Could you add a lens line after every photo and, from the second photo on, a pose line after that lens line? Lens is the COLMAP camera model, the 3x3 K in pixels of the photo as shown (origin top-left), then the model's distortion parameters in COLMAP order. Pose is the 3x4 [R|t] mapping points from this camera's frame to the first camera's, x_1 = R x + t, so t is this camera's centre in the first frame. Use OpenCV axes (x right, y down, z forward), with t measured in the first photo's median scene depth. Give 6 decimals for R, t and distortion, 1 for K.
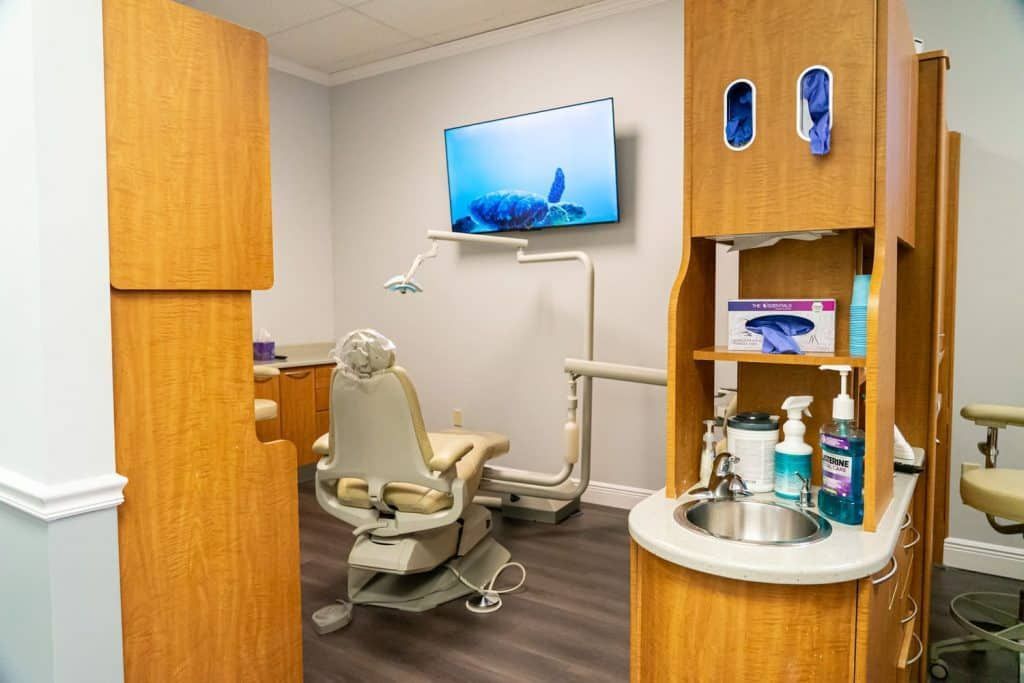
lens RADIAL K [[684.6, 0, 512.0], [0, 684.6, 341.5], [0, 0, 1]] dist [-0.037188, 0.026124]
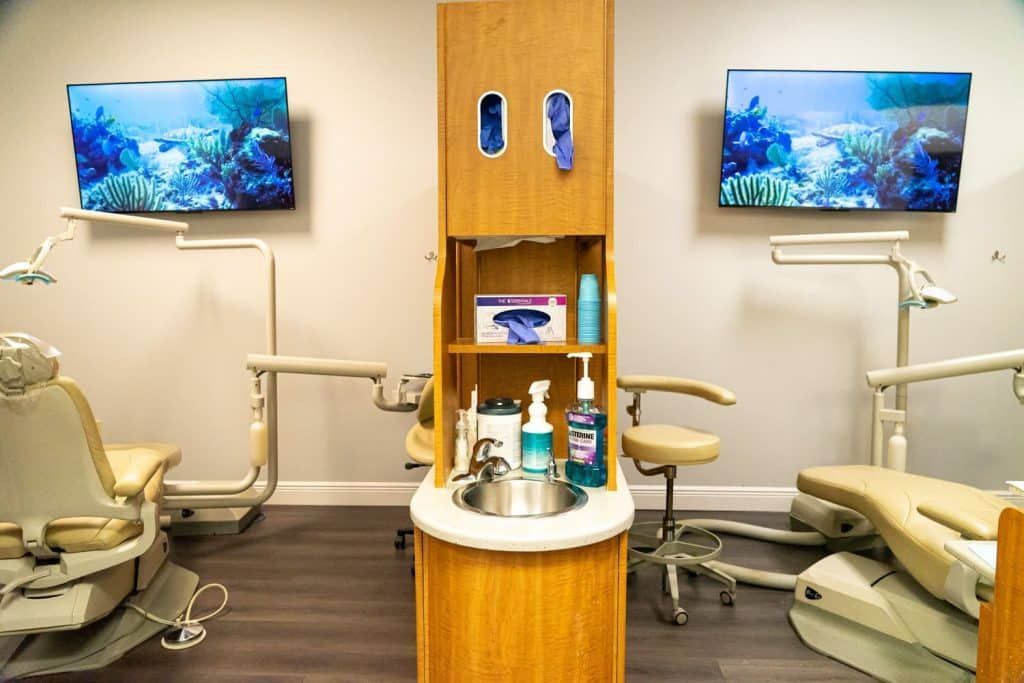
lens RADIAL K [[684.6, 0, 512.0], [0, 684.6, 341.5], [0, 0, 1]] dist [-0.037188, 0.026124]
pose [[0.854477, -0.043457, 0.517669, -0.196895], [0.032040, 0.999006, 0.030978, -0.021113], [-0.518501, -0.009884, 0.855020, 0.053357]]
